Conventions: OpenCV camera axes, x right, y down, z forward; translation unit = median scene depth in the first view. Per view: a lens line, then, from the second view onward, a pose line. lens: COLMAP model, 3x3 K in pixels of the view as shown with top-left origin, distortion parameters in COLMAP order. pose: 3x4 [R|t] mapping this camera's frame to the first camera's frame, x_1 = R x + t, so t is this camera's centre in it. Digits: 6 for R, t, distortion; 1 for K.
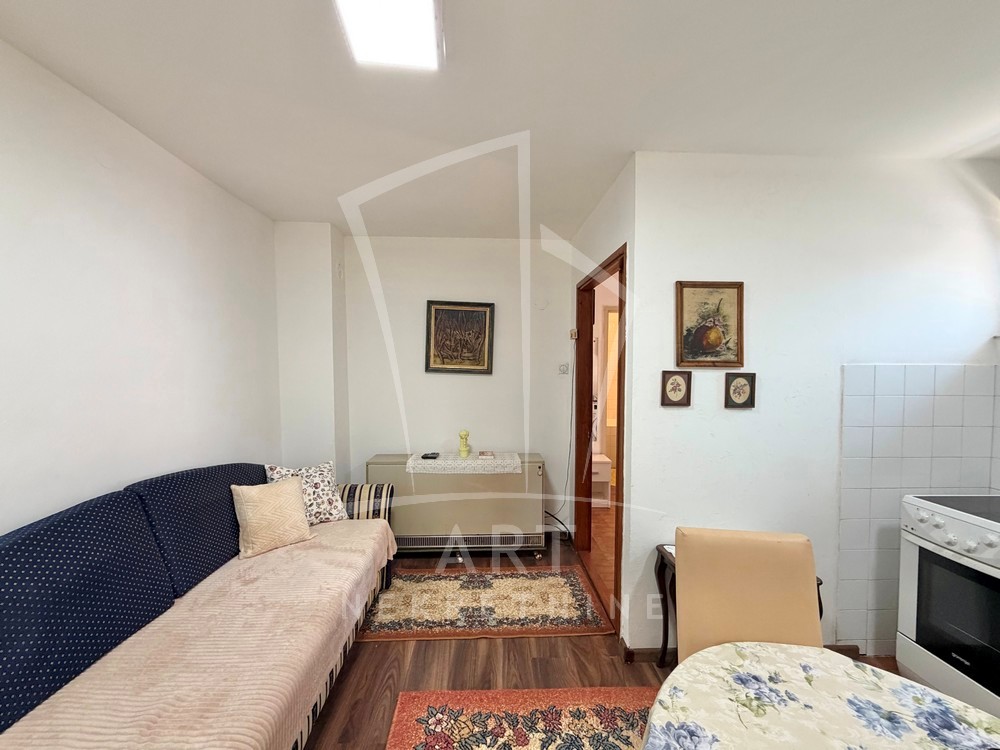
lens RADIAL K [[428.4, 0, 490.5], [0, 428.4, 380.9], [0, 0, 1]] dist [-0.001292, -0.000351]
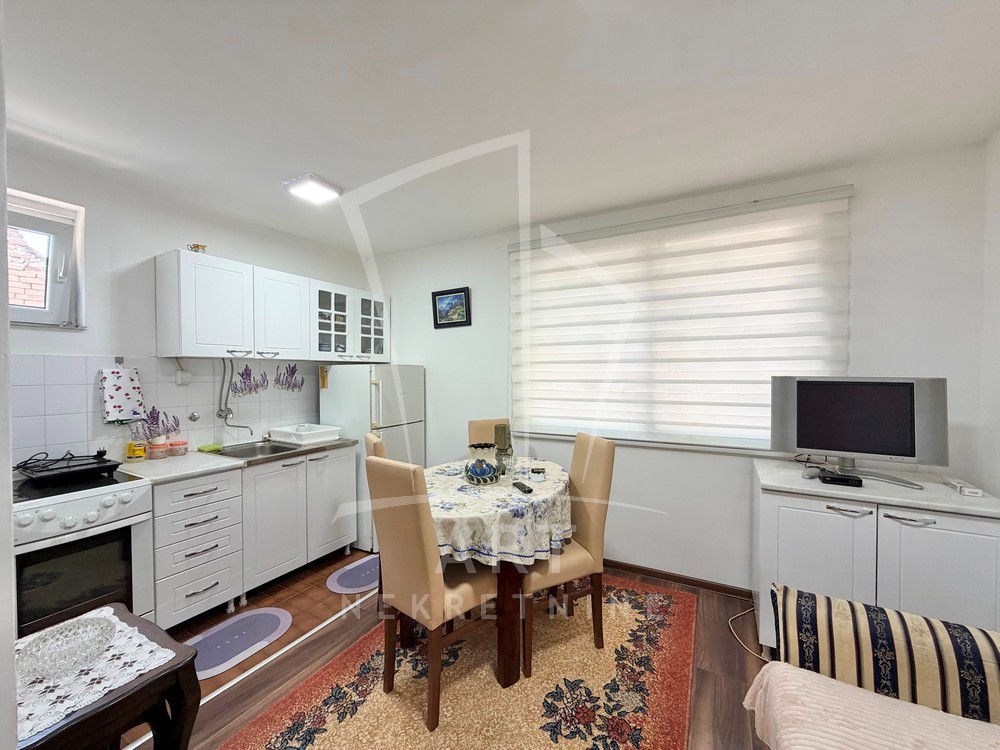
lens RADIAL K [[399.8, 0, 496.4], [0, 399.8, 375.2], [0, 0, 1]] dist [0.000374, -0.000189]
pose [[-0.856041, -0.009670, 0.516818, -0.236508], [0.016774, 0.998779, 0.046471, -0.009833], [-0.516636, 0.048450, -0.854833, 0.997700]]
